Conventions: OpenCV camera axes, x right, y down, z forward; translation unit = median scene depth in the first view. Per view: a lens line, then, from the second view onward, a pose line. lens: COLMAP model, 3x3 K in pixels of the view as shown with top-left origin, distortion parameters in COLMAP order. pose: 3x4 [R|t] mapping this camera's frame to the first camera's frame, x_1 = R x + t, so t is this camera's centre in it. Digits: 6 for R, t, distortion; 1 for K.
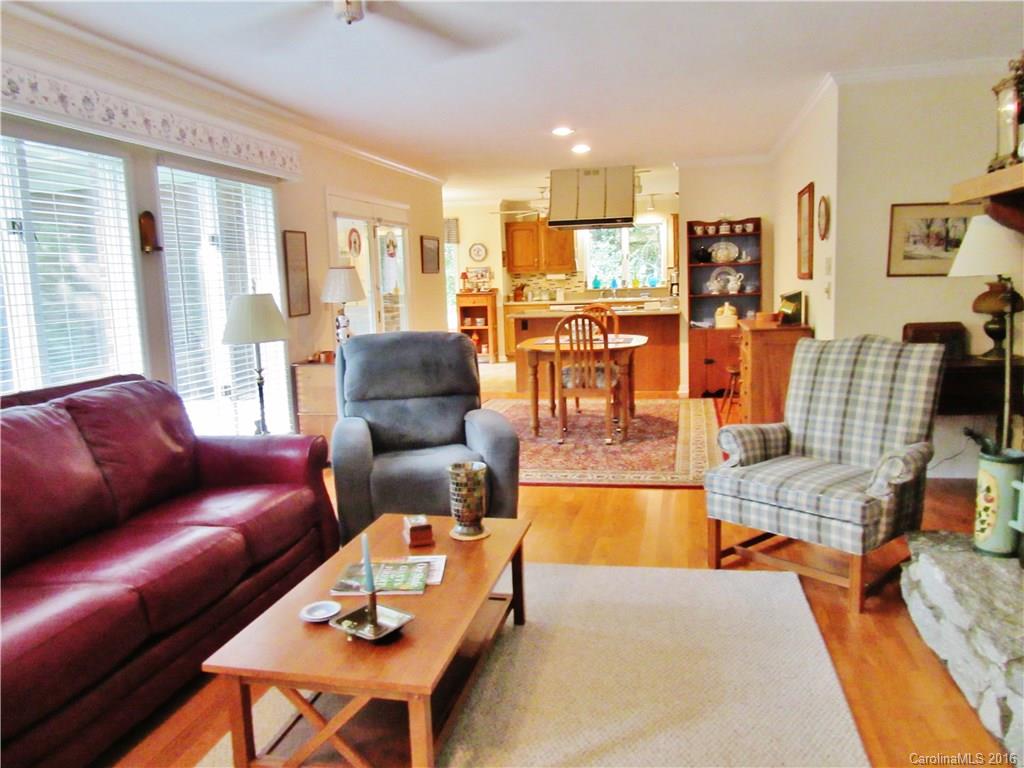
lens RADIAL K [[760.0, 0, 509.2], [0, 760.0, 384.5], [0, 0, 1]] dist [-0.058708, 0.037309]
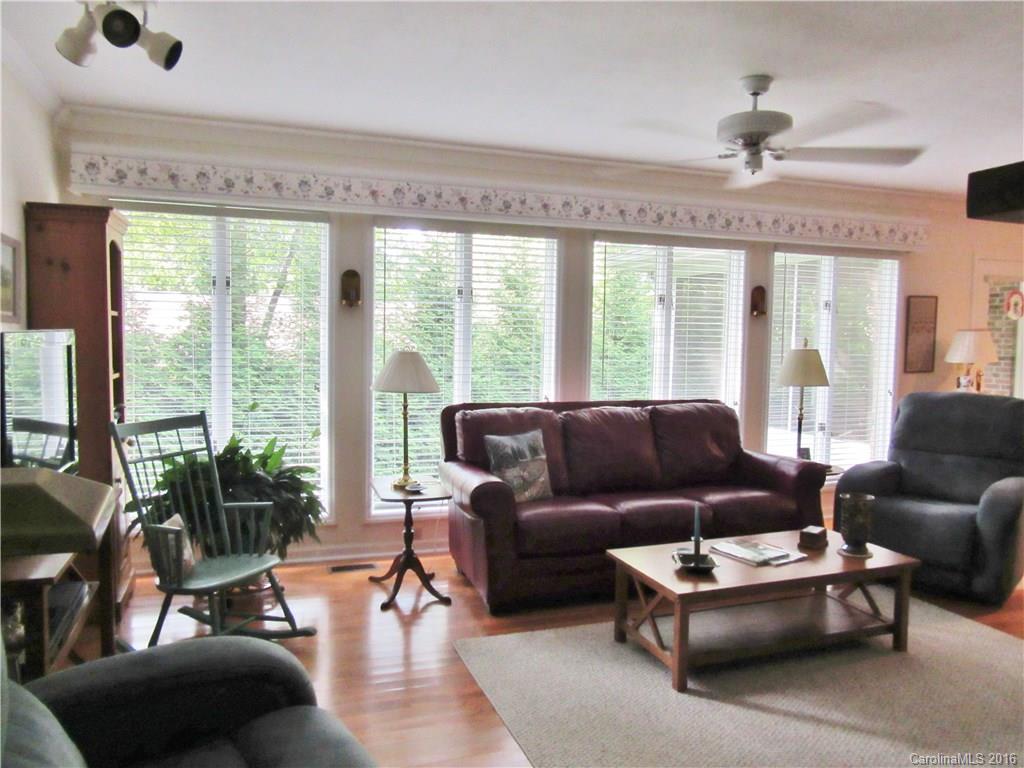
lens RADIAL K [[760.0, 0, 509.2], [0, 760.0, 384.5], [0, 0, 1]] dist [-0.058708, 0.037309]
pose [[0.508999, 0.084725, -0.856587, 0.180811], [-0.142582, 0.989695, 0.013166, -0.001848], [0.848876, 0.115433, 0.515834, -0.031720]]
